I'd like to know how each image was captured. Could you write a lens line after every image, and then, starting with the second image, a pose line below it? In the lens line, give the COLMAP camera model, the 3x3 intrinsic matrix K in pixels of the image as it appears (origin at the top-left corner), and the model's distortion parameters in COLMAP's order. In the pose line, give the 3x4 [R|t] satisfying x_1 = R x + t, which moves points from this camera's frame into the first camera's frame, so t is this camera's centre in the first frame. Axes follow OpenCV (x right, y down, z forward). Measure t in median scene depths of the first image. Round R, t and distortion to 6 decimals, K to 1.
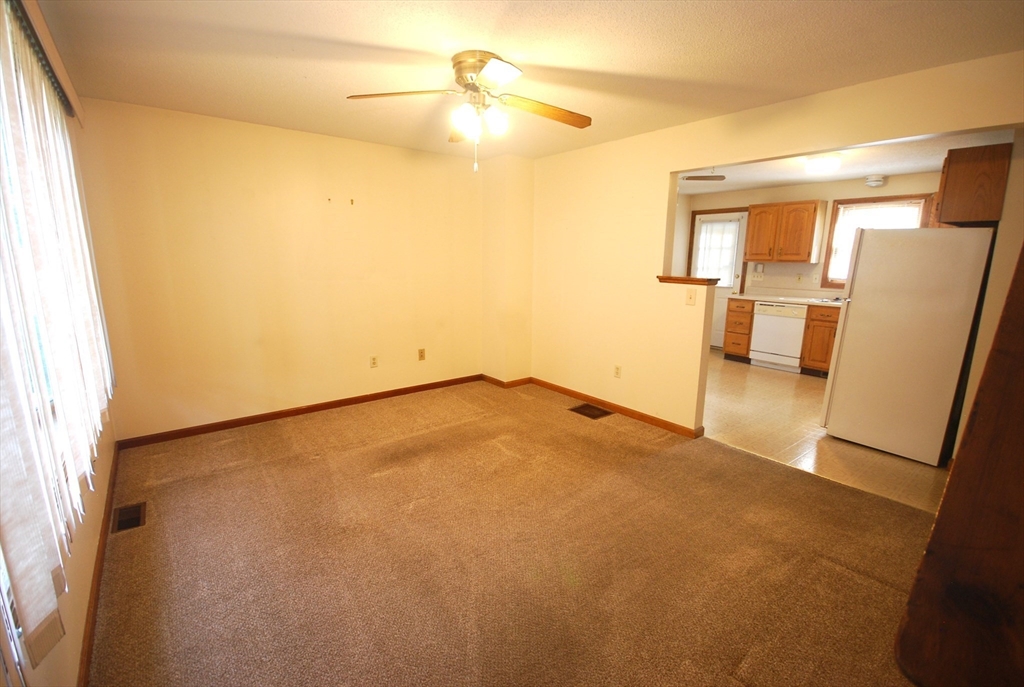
lens RADIAL K [[456.6, 0, 519.9], [0, 456.6, 344.0], [0, 0, 1]] dist [-0.001237, -0.000076]
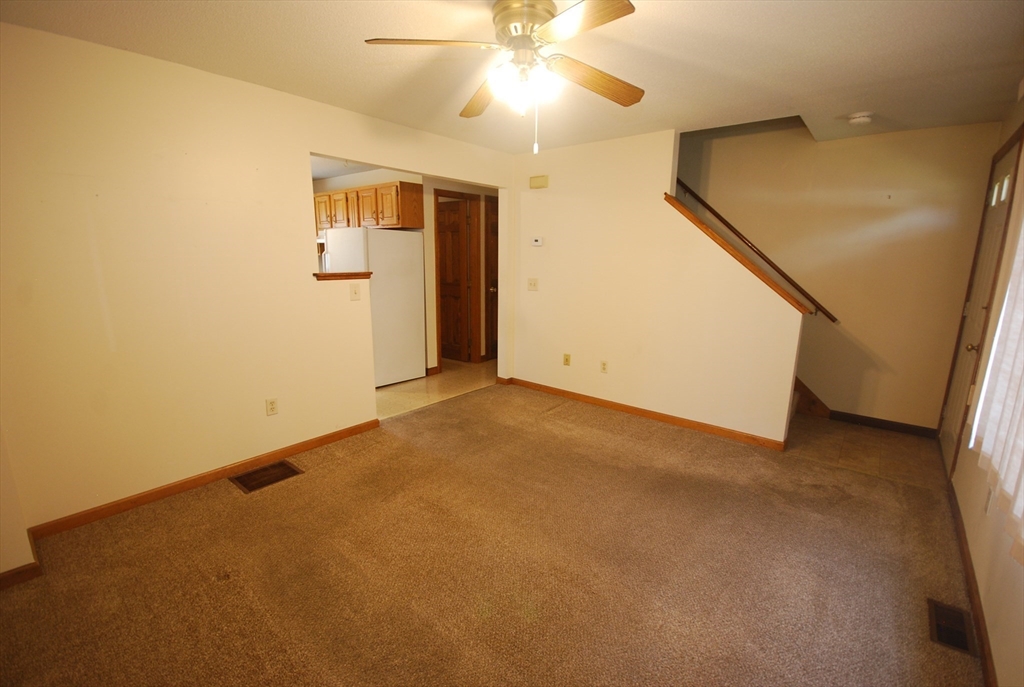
lens RADIAL K [[456.6, 0, 522.5], [0, 456.6, 345.4], [0, 0, 1]] dist [-0.001237, -0.000076]
pose [[-0.205071, -0.212302, 0.955444, -0.623095], [0.179772, 0.951413, 0.249991, -0.165110], [-0.962096, 0.223027, -0.156941, 0.789214]]
